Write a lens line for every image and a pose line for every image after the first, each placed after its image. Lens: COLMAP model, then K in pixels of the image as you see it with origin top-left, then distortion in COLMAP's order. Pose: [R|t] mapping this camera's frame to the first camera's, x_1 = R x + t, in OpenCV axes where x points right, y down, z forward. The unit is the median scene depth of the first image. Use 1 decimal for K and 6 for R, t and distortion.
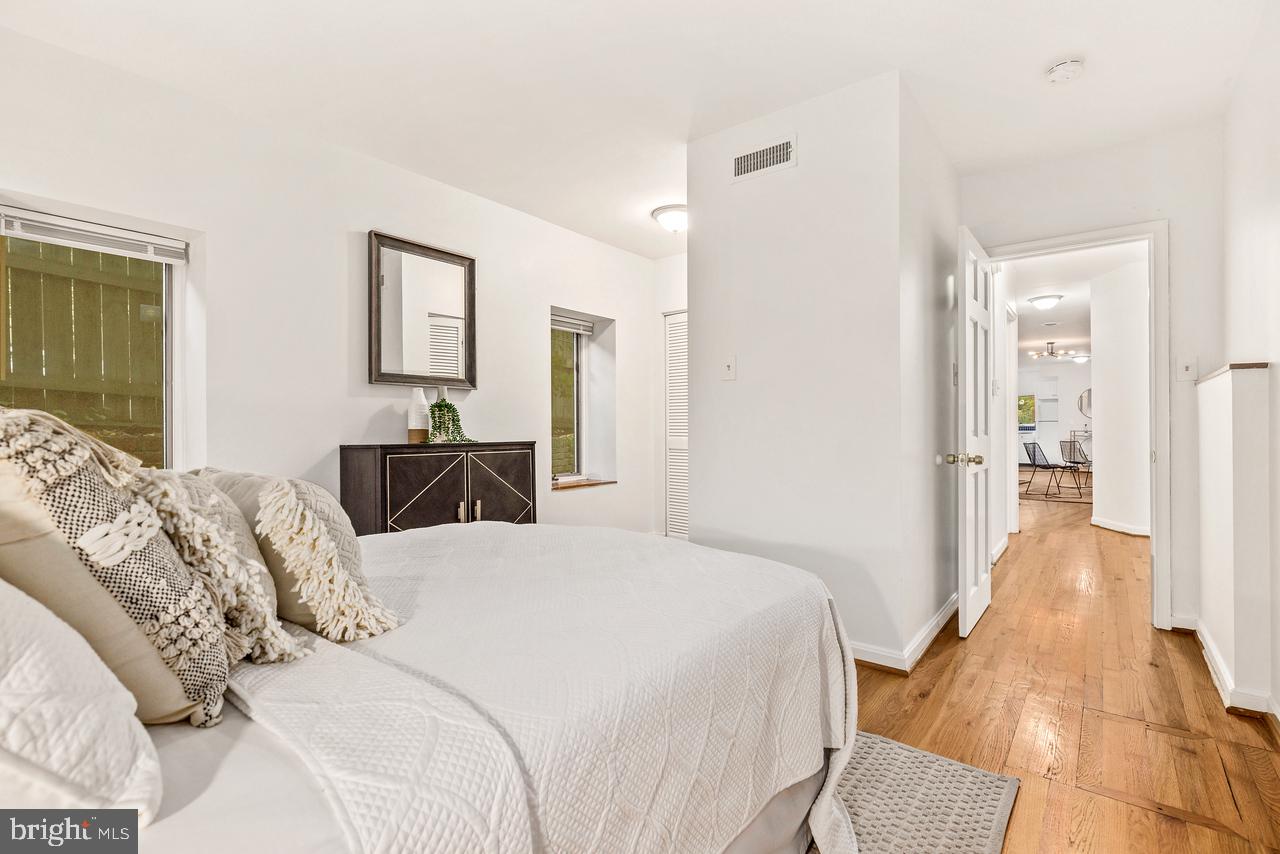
lens RADIAL K [[589.9, 0, 644.9], [0, 589.9, 428.4], [0, 0, 1]] dist [0.000456, 0.000136]
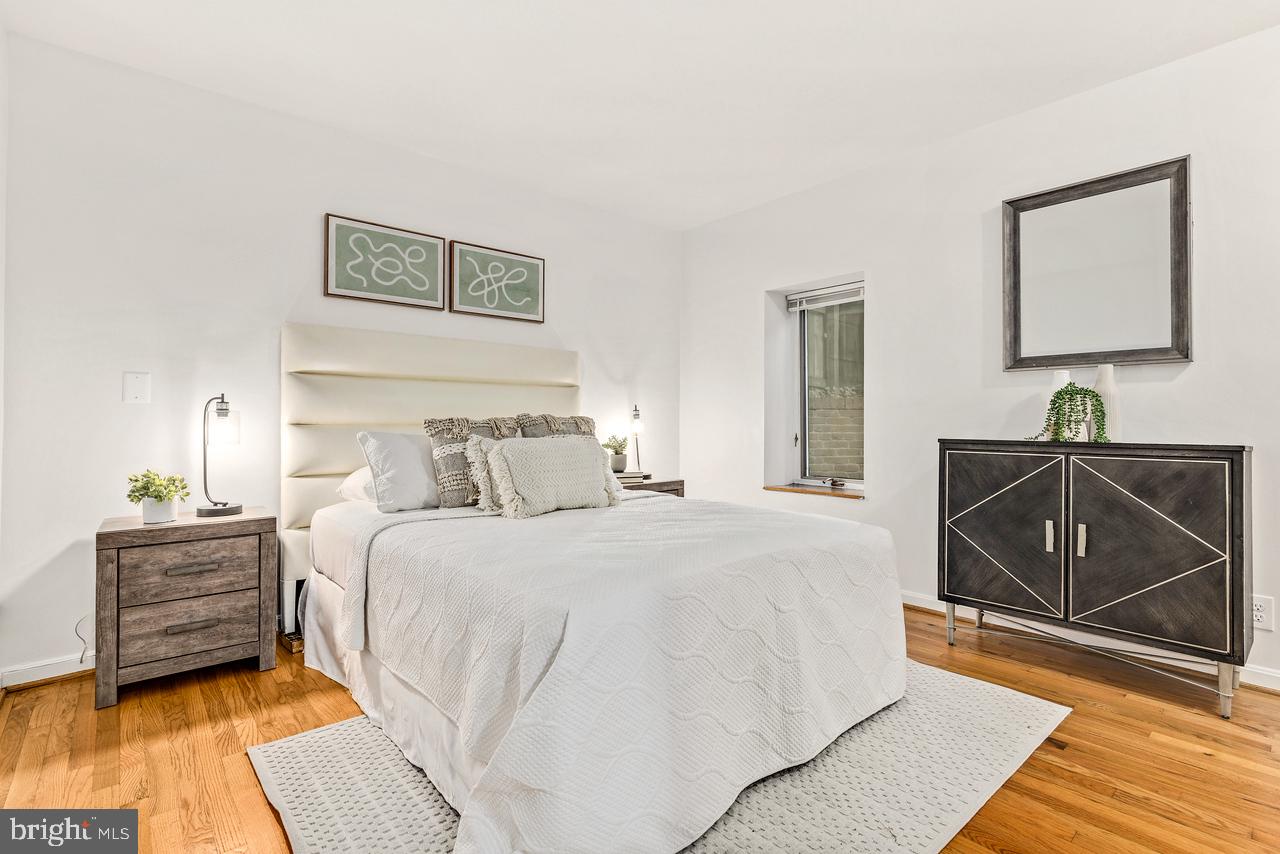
lens RADIAL K [[589.9, 0, 644.8], [0, 589.9, 421.4], [0, 0, 1]] dist [0.000456, 0.000136]
pose [[-0.174916, 0.000523, -0.984583, 0.500995], [-0.003328, 0.999994, 0.001122, -0.000271], [0.984578, 0.003473, -0.174913, 0.603923]]
